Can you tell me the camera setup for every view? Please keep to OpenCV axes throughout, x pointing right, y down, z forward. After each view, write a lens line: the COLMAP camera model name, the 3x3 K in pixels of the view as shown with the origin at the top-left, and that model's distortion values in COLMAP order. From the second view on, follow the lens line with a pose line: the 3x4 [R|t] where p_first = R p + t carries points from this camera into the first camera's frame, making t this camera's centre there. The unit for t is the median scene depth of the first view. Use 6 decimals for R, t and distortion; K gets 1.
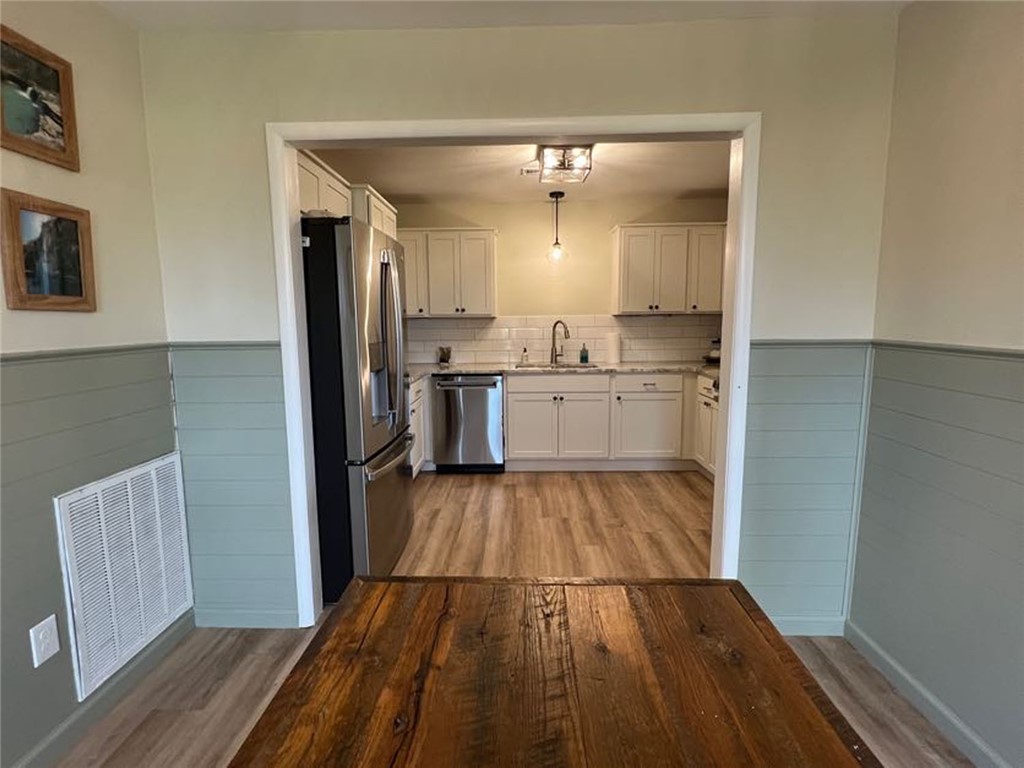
lens RADIAL K [[508.1, 0, 511.0], [0, 508.1, 382.9], [0, 0, 1]] dist [0.000239, 0.000003]
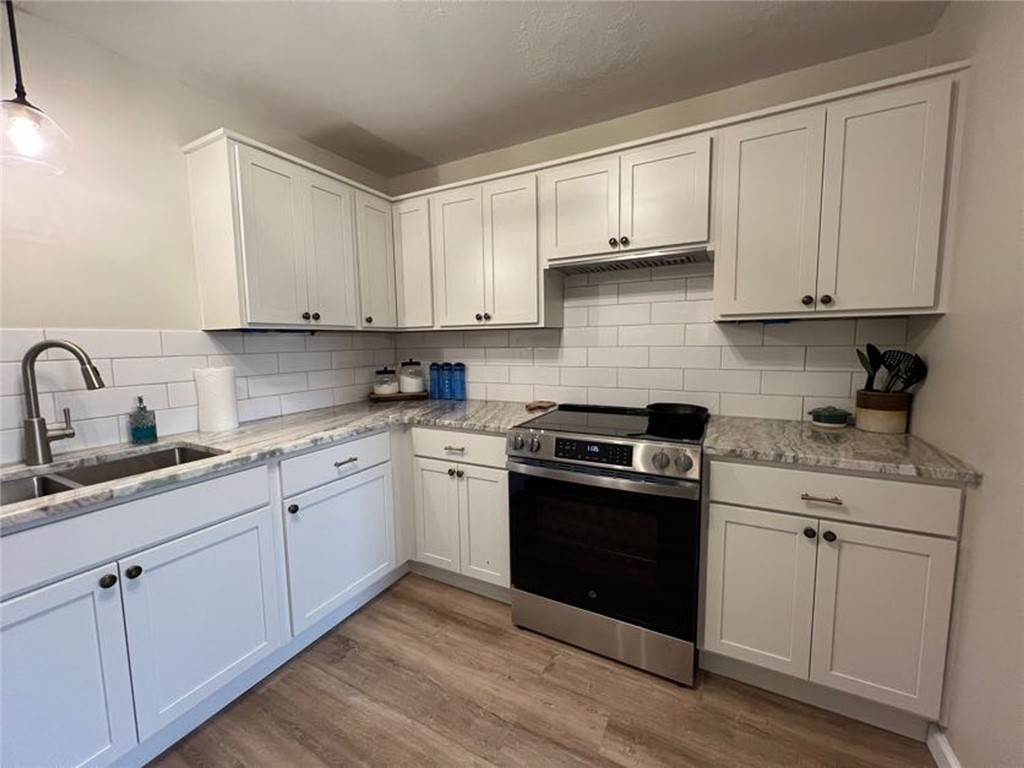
lens RADIAL K [[409.5, 0, 512.1], [0, 409.5, 383.4], [0, 0, 1]] dist [-0.000632, -0.000170]
pose [[0.458248, -0.087003, 0.884556, -0.012208], [0.126362, 0.991466, 0.032057, -0.065489], [-0.879796, 0.097084, 0.465332, 0.618238]]
